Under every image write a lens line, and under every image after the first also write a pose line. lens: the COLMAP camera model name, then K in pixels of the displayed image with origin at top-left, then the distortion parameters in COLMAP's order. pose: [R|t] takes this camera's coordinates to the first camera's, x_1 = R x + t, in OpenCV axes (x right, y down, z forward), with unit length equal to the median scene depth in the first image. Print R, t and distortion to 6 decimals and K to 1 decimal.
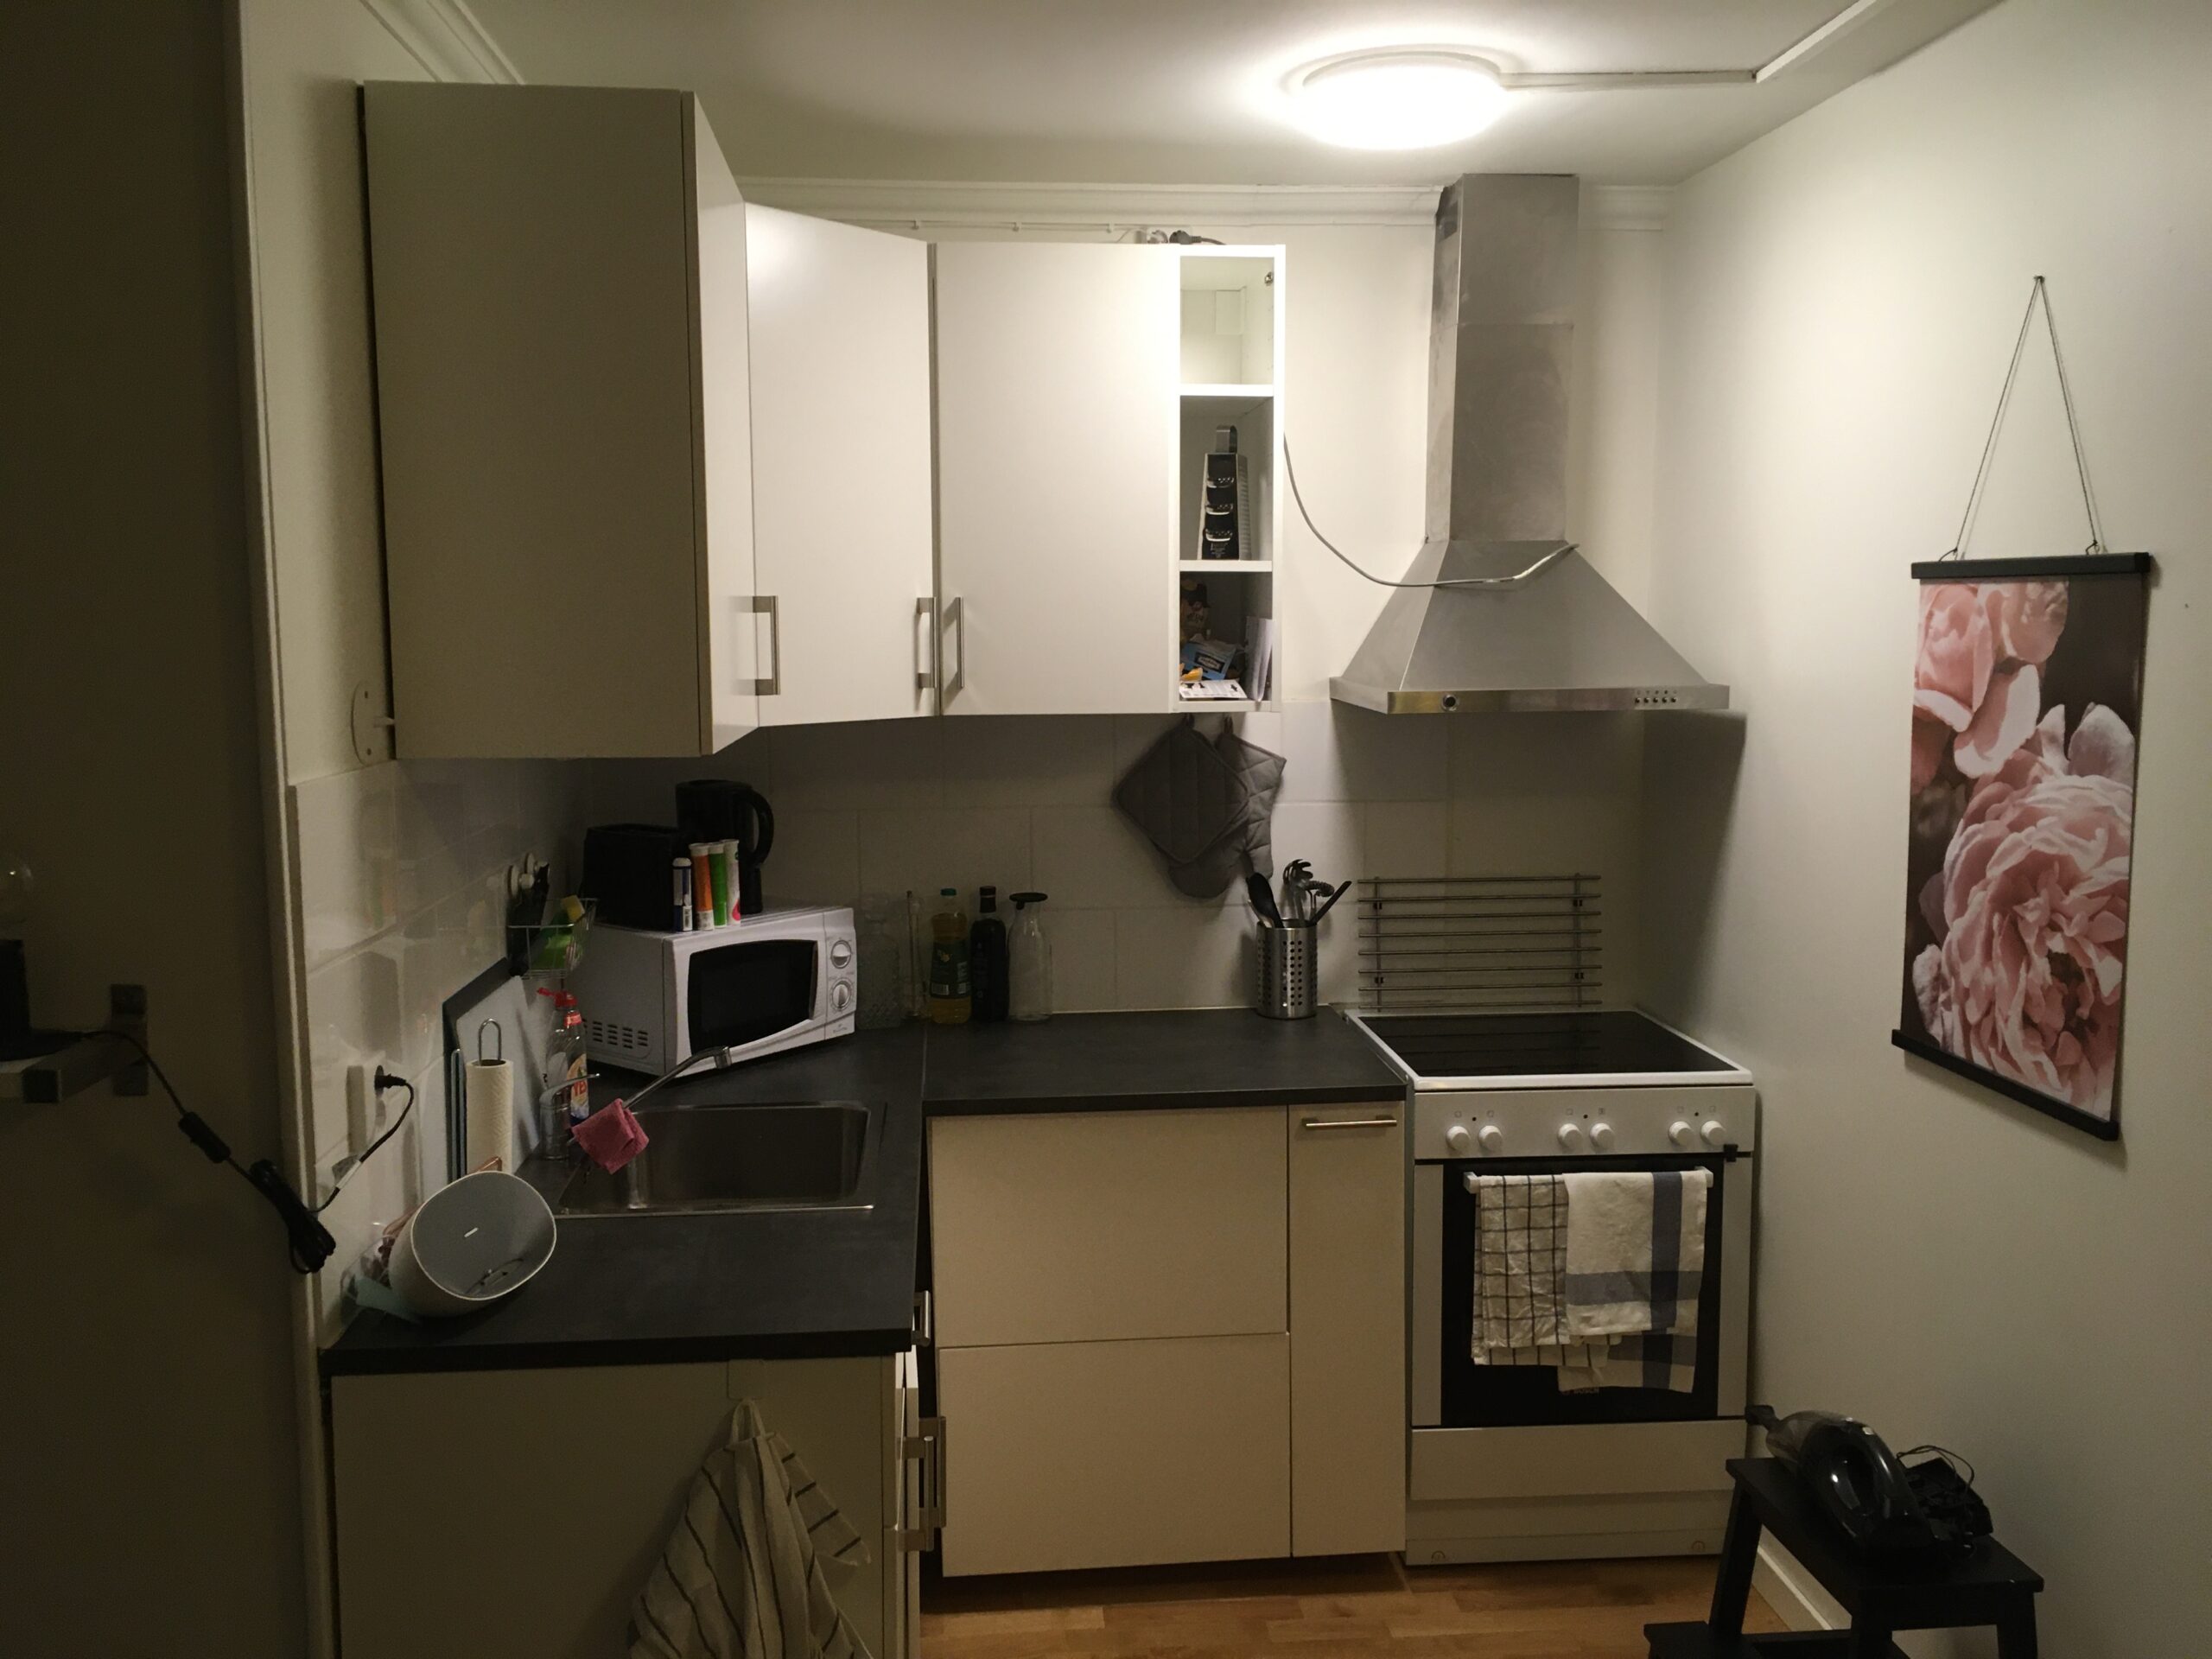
lens RADIAL K [[1863.2, 0, 1059.5], [0, 1863.2, 835.9], [0, 0, 1]] dist [0.081329, -0.110910]
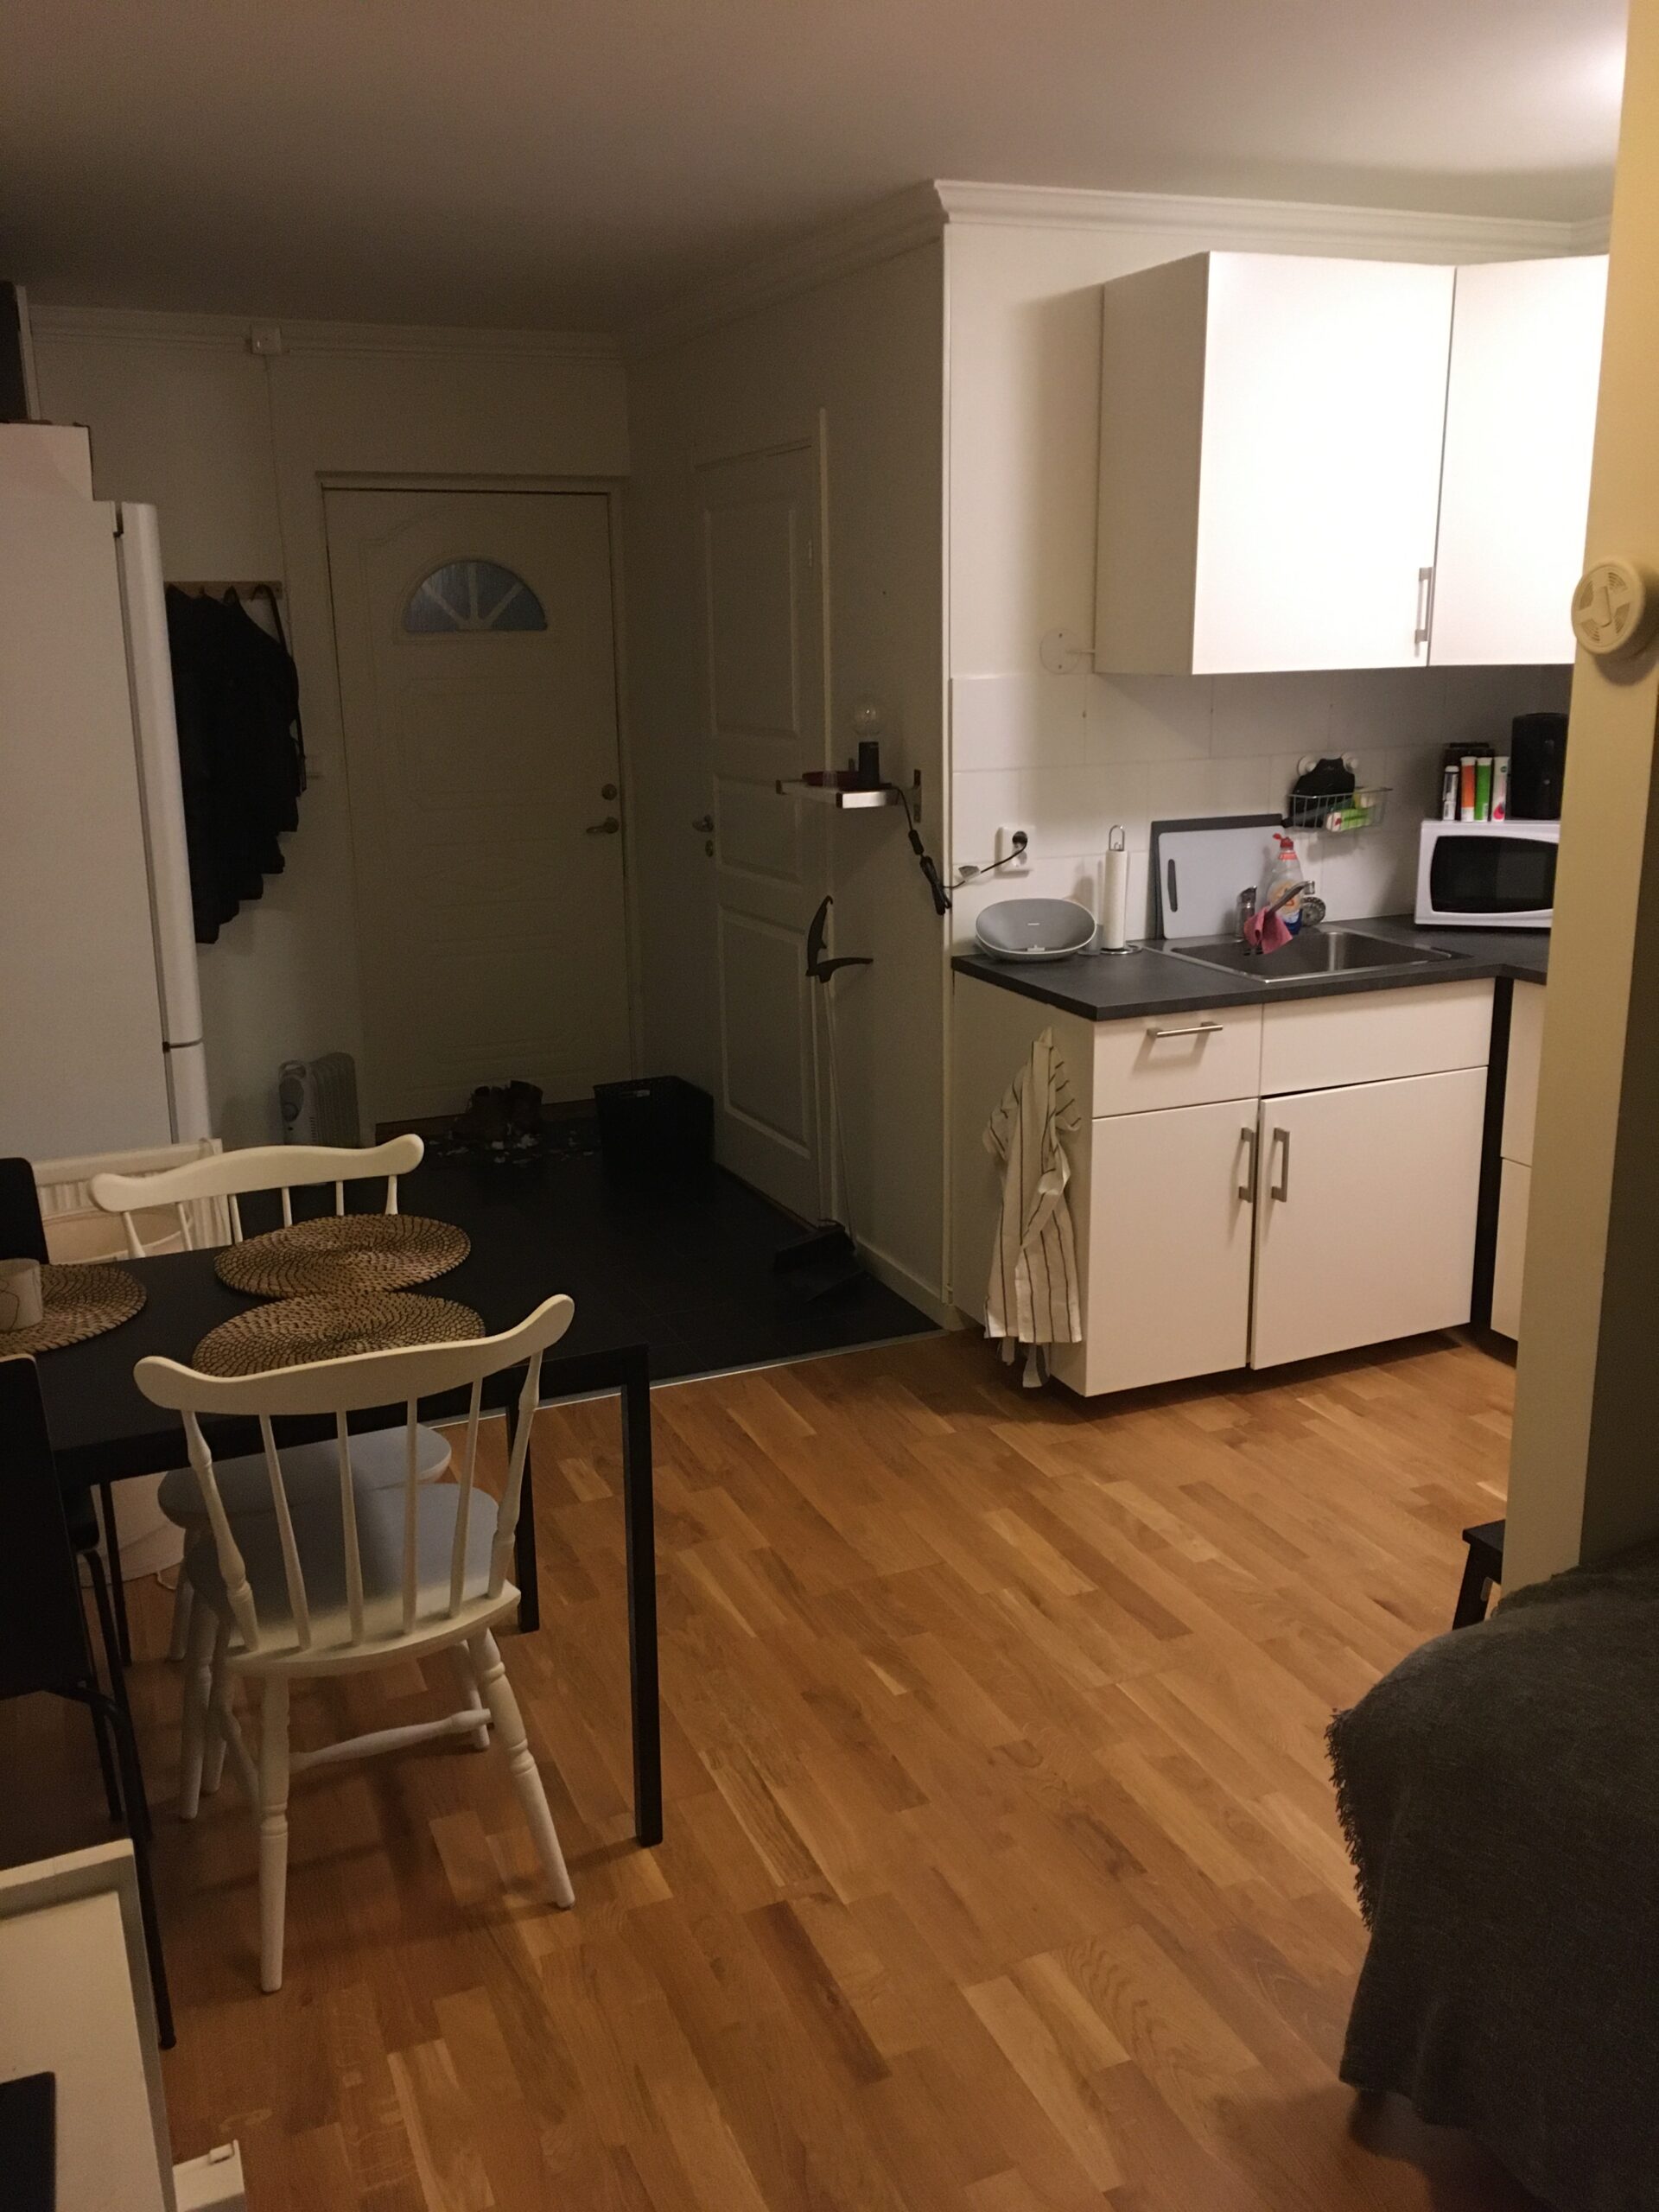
lens RADIAL K [[1863.2, 0, 829.5], [0, 1863.2, 1106.0], [0, 0, 1]] dist [0.081329, -0.110910]
pose [[0.336126, 0.245545, -0.909245, 0.947301], [-0.096242, 0.969317, 0.226189, -0.014019], [0.936887, 0.011480, 0.349445, 0.102062]]
